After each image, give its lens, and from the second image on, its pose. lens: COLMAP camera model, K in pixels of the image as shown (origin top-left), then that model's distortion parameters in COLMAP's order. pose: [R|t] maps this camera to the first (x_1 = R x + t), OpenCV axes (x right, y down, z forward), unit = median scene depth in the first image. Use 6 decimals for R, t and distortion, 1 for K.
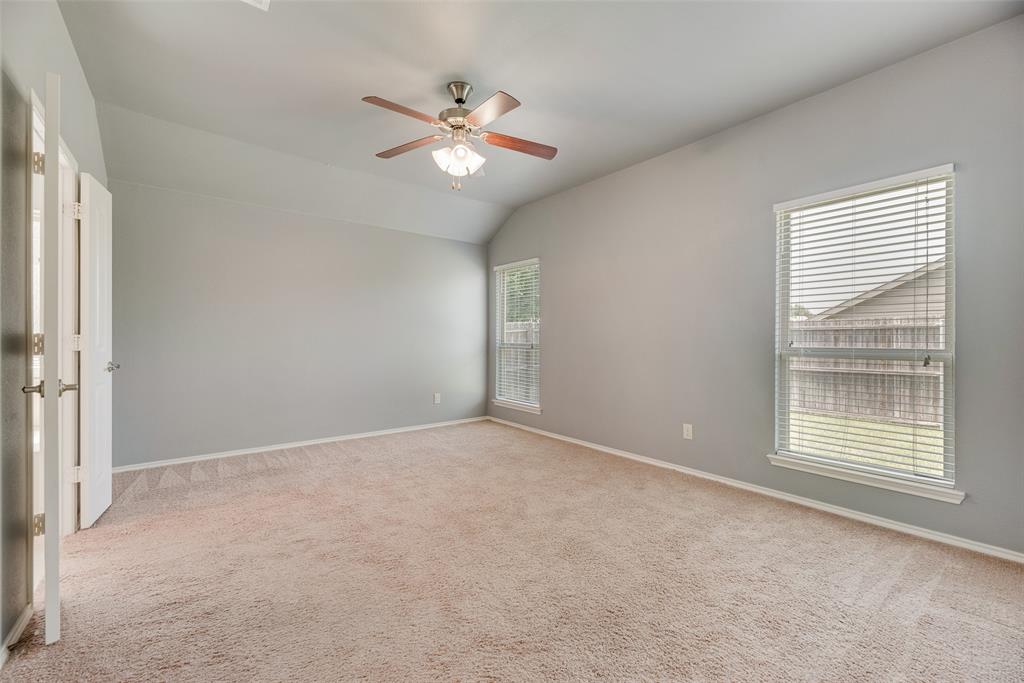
lens RADIAL K [[412.0, 0, 505.1], [0, 412.0, 342.1], [0, 0, 1]] dist [-0.001672, -0.000233]
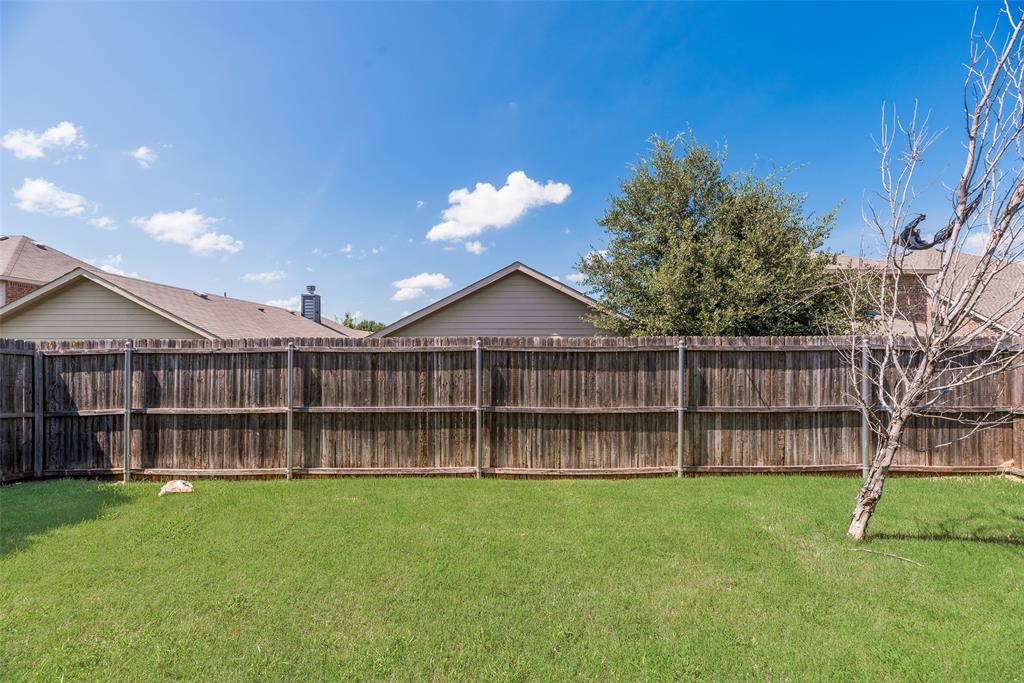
lens RADIAL K [[416.3, 0, 513.7], [0, 416.3, 351.1], [0, 0, 1]] dist [0.000039, -0.000405]
pose [[0.583927, 0.007295, 0.811774, 0.394391], [0.004519, 0.999915, -0.012236, -0.024276], [-0.811794, 0.010813, 0.583844, 0.419791]]
